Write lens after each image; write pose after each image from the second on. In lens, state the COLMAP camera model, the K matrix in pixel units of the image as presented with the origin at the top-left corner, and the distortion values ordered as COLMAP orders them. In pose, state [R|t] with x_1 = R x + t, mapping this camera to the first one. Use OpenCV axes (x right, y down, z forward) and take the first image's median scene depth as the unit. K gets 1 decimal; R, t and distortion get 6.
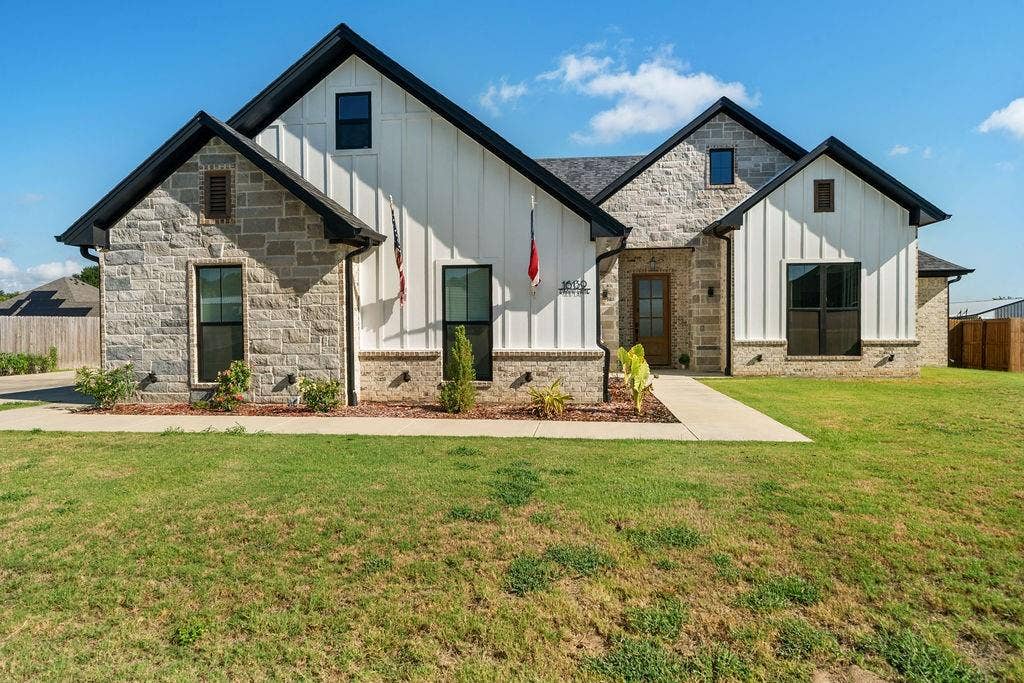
lens RADIAL K [[750.3, 0, 488.6], [0, 750.3, 338.2], [0, 0, 1]] dist [-0.002588, 0.001522]
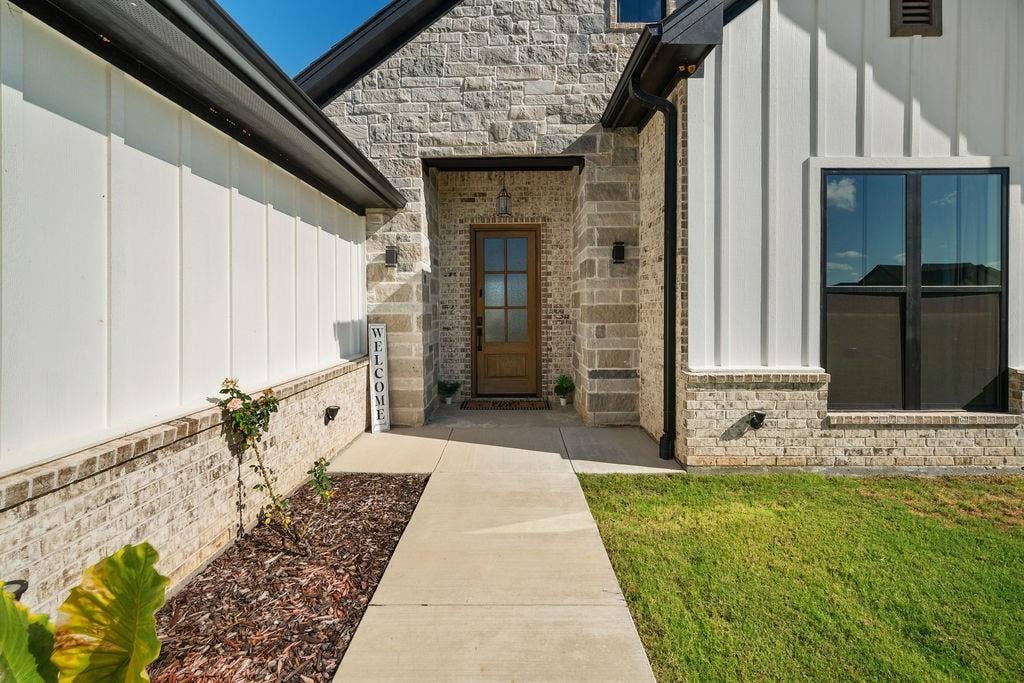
lens RADIAL K [[467.2, 0, 510.4], [0, 467.2, 311.3], [0, 0, 1]] dist [0.000243, 0.000063]
pose [[0.993410, 0.004712, 0.114519, 0.197358], [-0.003077, 0.999891, -0.014448, -0.021625], [-0.114575, 0.014000, 0.993316, 0.723279]]
